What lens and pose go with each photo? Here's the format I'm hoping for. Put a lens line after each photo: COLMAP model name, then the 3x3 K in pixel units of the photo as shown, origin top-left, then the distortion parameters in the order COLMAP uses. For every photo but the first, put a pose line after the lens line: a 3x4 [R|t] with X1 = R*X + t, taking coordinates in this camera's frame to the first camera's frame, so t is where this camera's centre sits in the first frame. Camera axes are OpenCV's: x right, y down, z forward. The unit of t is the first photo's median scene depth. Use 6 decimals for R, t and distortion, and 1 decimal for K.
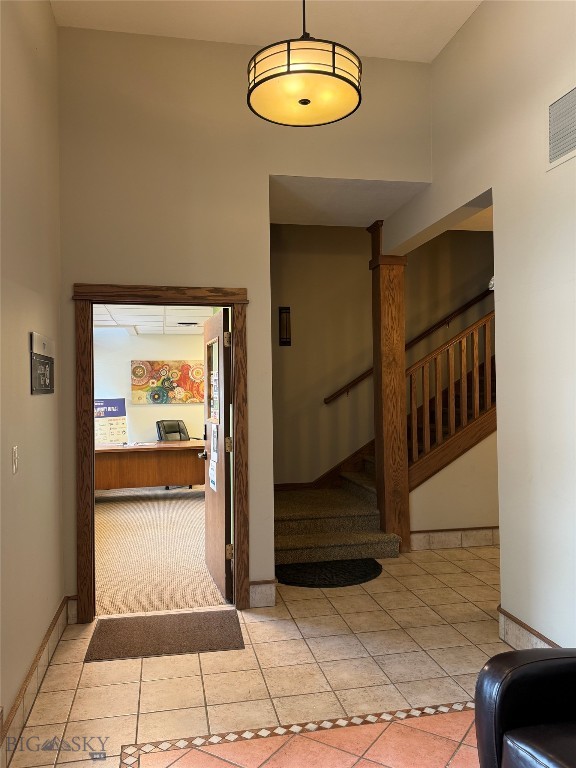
lens RADIAL K [[605.0, 0, 288.1], [0, 605.0, 384.2], [0, 0, 1]] dist [0.071247, -0.035978]
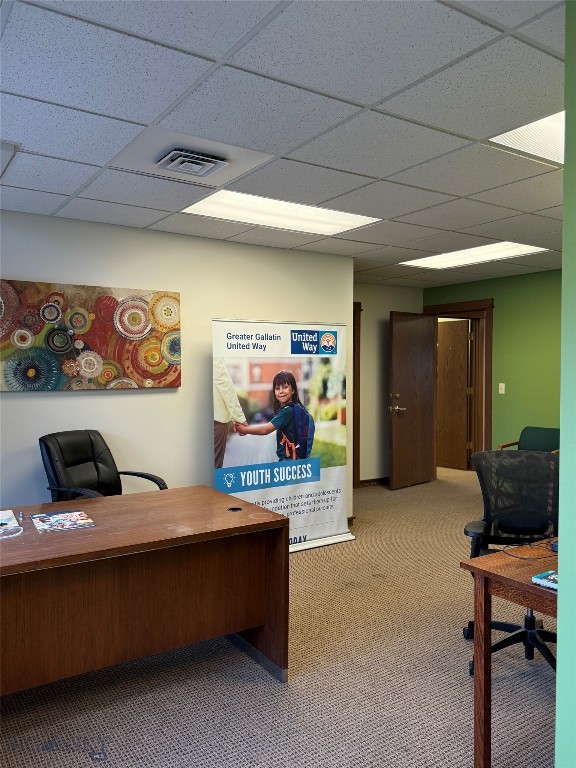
lens RADIAL K [[605.0, 0, 287.2], [0, 605.0, 382.9], [0, 0, 1]] dist [0.071247, -0.035978]
pose [[0.926257, 0.002111, 0.376886, -0.211882], [-0.008890, 0.999828, 0.016248, 0.018739], [-0.376787, -0.018400, 0.926117, 0.567127]]
